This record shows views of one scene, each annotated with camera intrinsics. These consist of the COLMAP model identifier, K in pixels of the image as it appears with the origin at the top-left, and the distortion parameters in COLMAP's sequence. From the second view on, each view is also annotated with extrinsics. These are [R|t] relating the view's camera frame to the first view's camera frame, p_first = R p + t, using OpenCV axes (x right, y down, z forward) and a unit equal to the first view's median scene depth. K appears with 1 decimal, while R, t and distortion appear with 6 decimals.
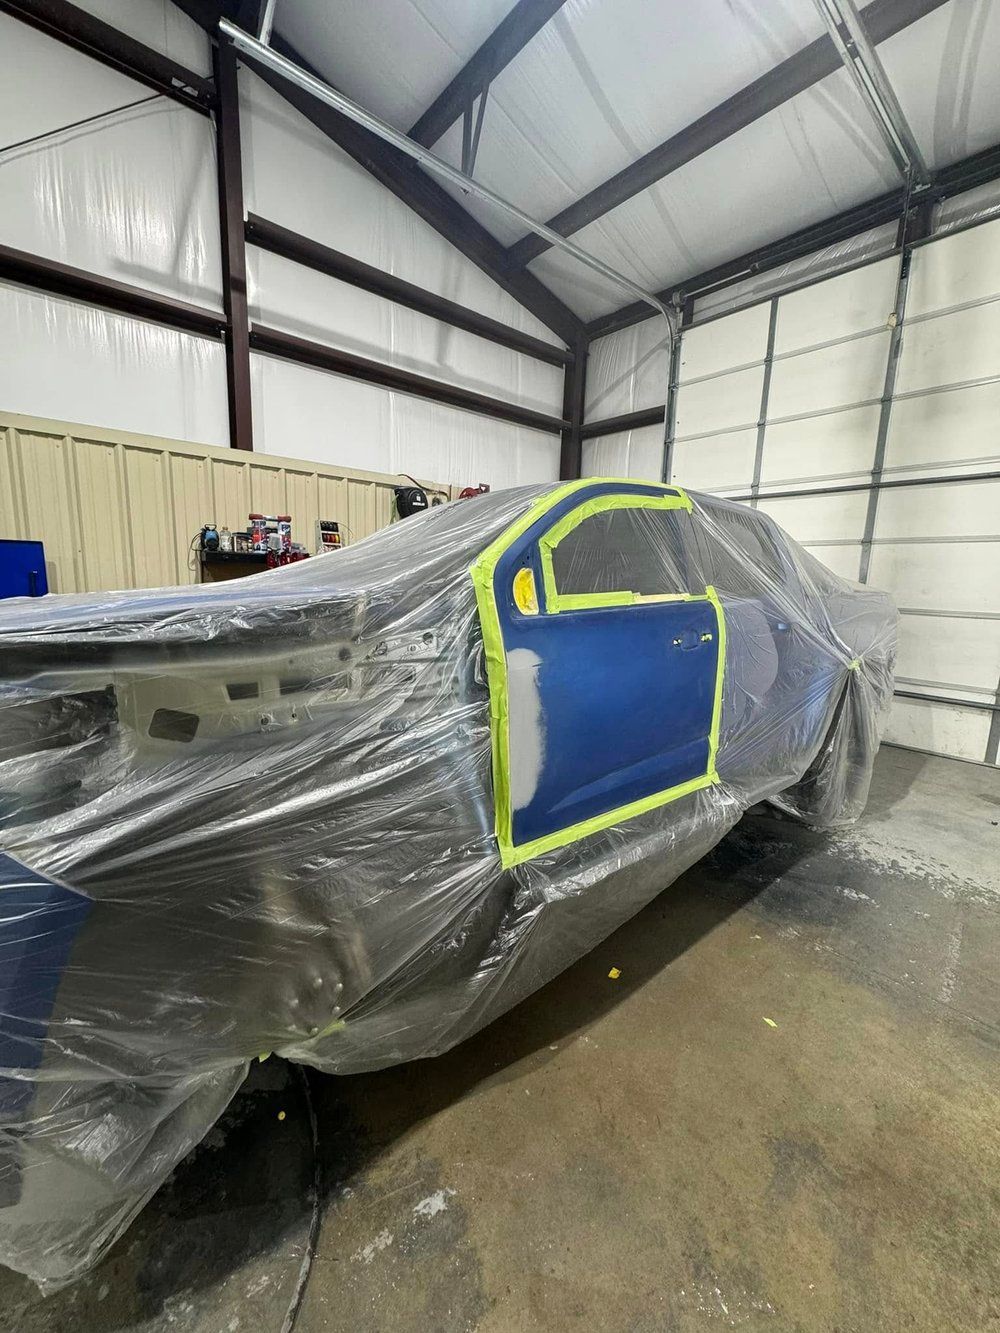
lens RADIAL K [[528.6, 0, 497.5], [0, 528.6, 662.0], [0, 0, 1]] dist [0.003194, -0.000552]
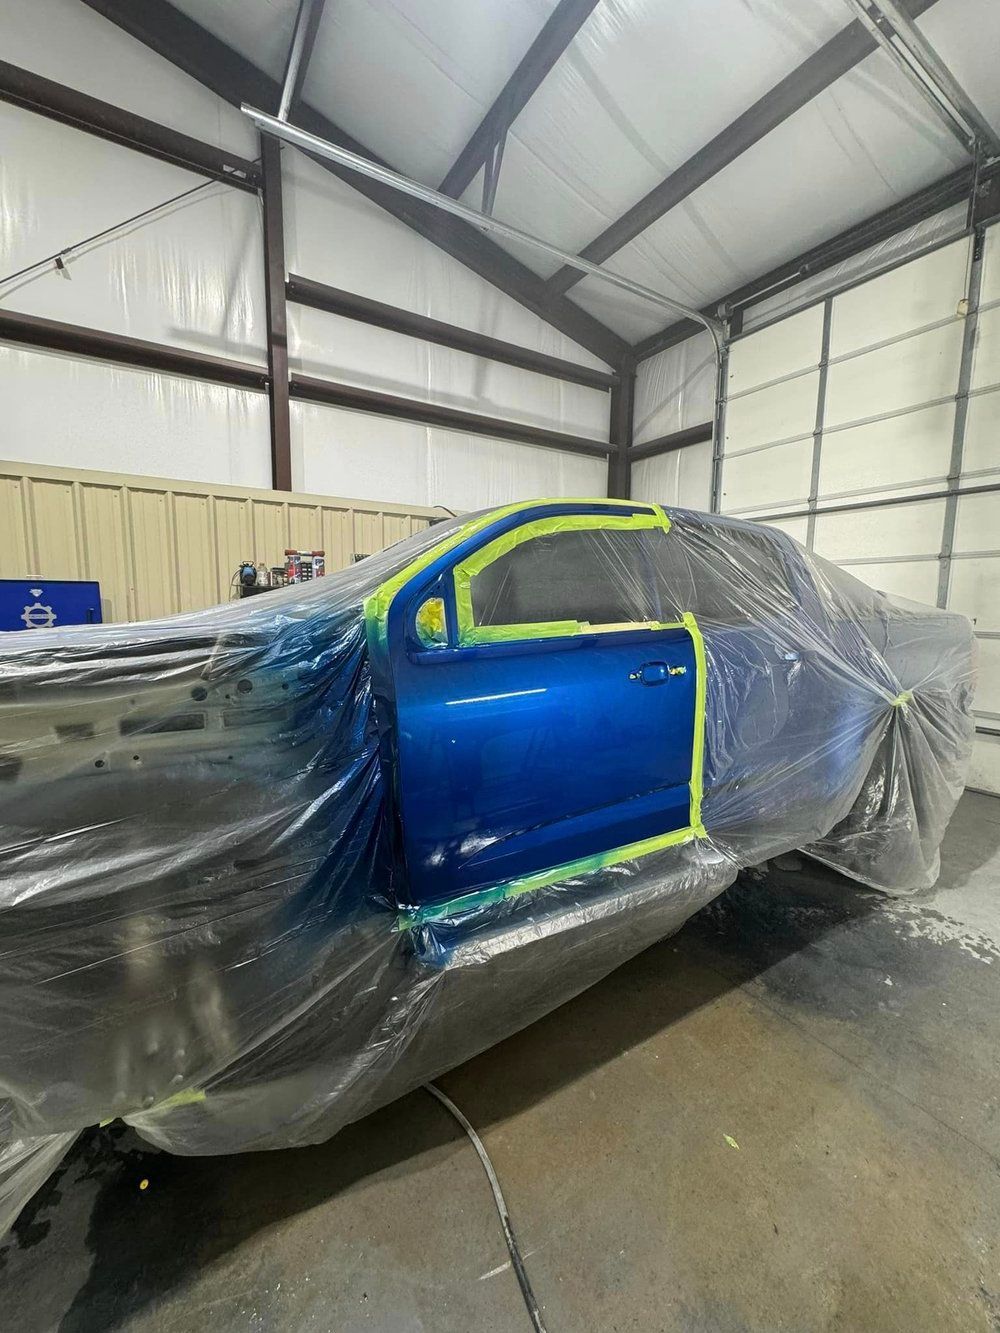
lens RADIAL K [[528.6, 0, 503.1], [0, 528.6, 661.9], [0, 0, 1]] dist [0.003194, -0.000552]
pose [[0.988394, -0.002851, -0.151883, 0.123327], [-0.004849, 0.998722, -0.050302, -0.007747], [0.151832, 0.050455, 0.987118, 0.042298]]
